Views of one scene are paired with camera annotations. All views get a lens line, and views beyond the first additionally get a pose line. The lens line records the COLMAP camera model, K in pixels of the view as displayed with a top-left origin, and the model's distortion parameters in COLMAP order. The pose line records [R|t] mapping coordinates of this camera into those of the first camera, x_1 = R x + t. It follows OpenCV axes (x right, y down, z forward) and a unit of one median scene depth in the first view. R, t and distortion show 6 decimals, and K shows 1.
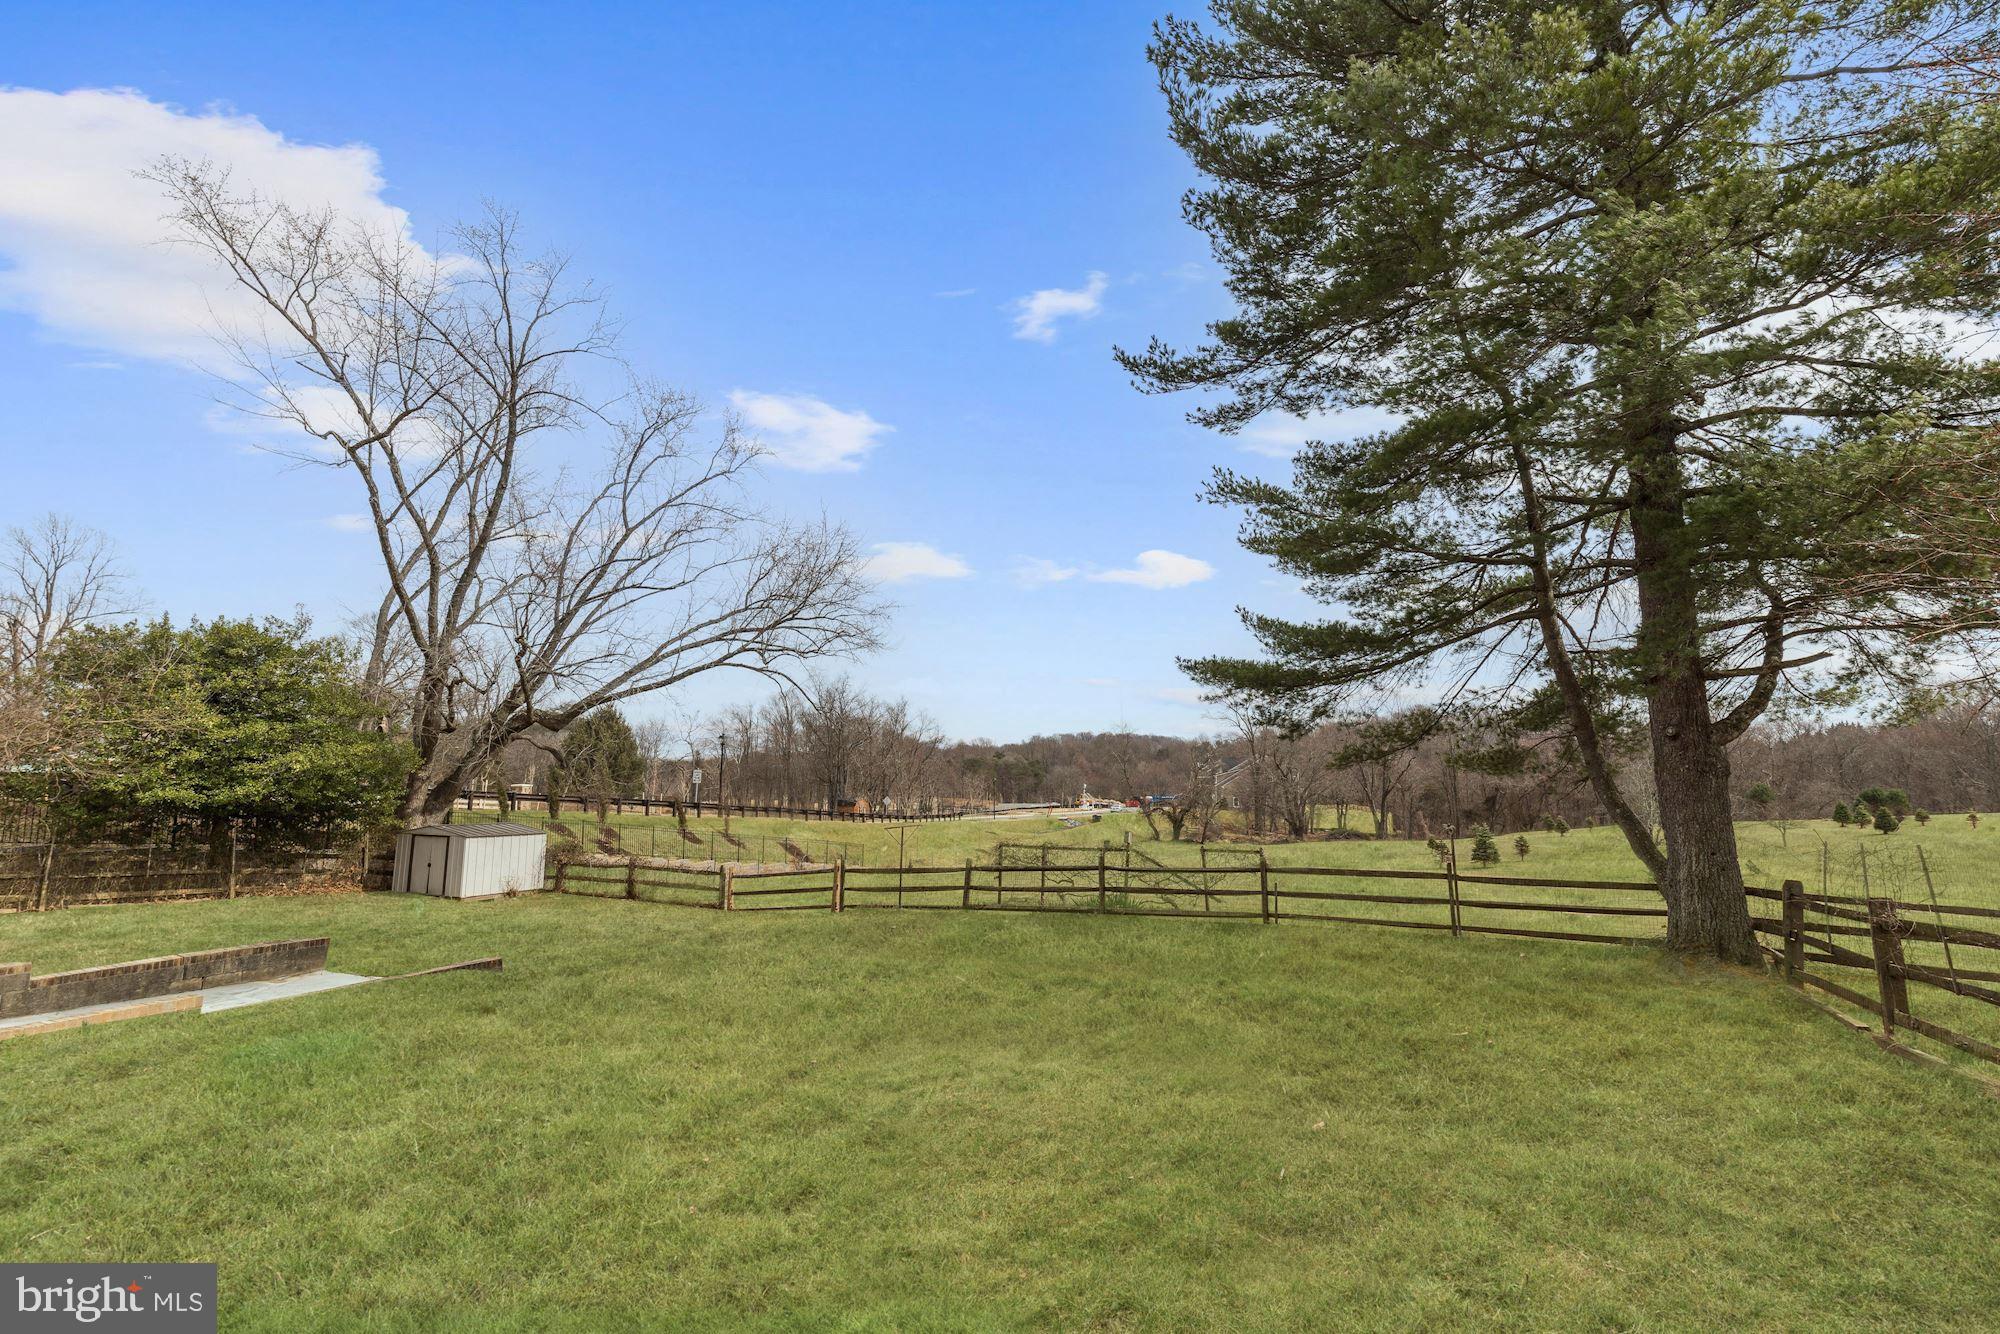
lens RADIAL K [[900.2, 0, 1000.0], [0, 900.2, 667.0], [0, 0, 1]] dist [0.003686, 0.000228]
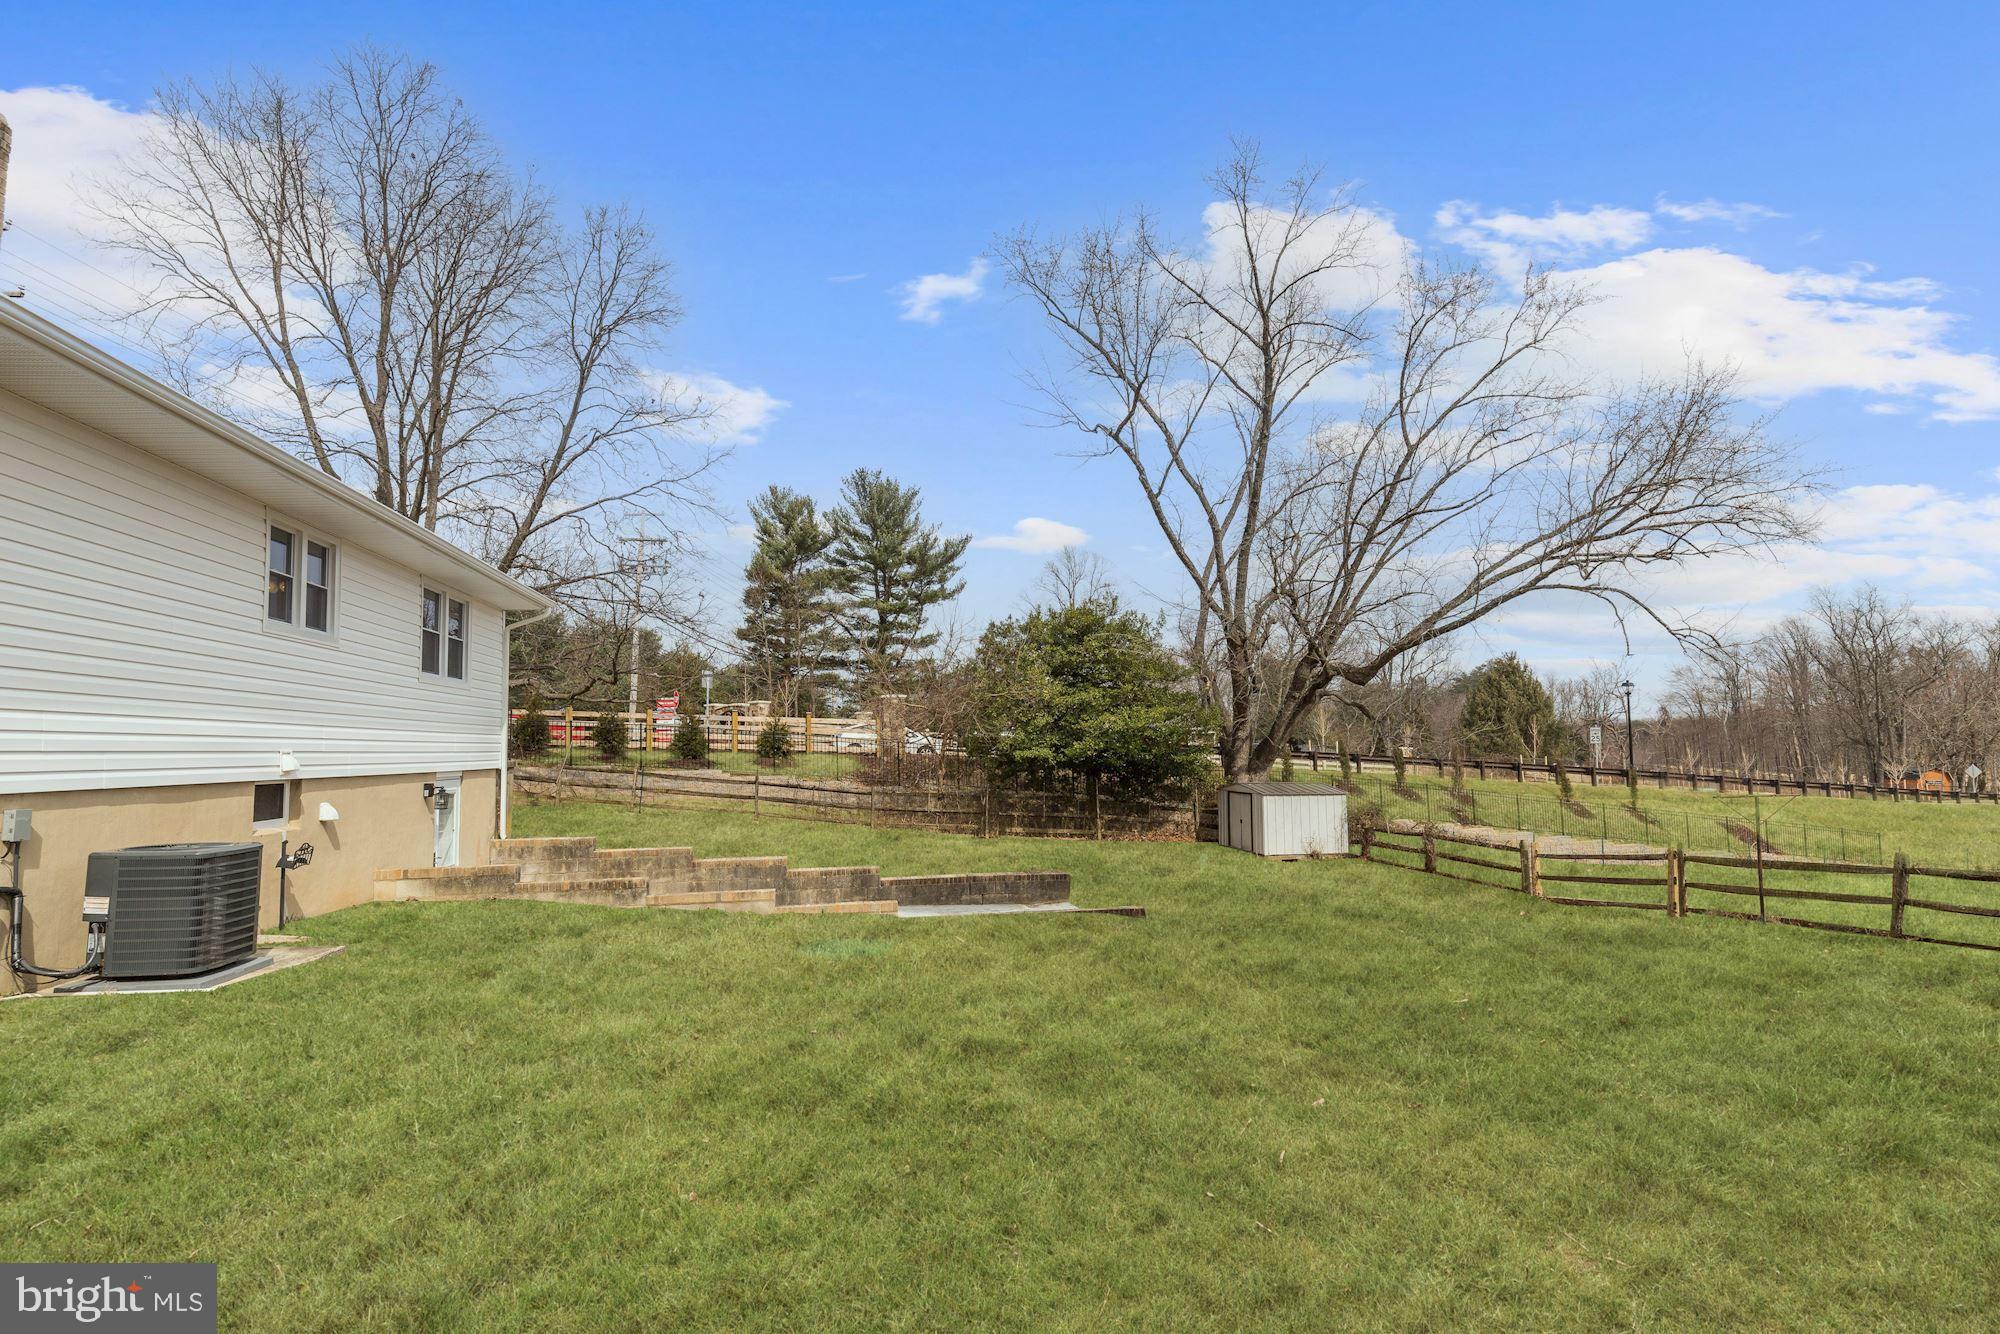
lens RADIAL K [[993.4, 0, 1000.0], [0, 993.4, 667.0], [0, 0, 1]] dist [-0.003686, -0.000936]
pose [[0.600559, -0.071471, -0.796380, 0.112170], [0.106987, 0.994224, -0.008546, 0.026717], [0.792390, -0.080070, 0.604737, 0.118806]]
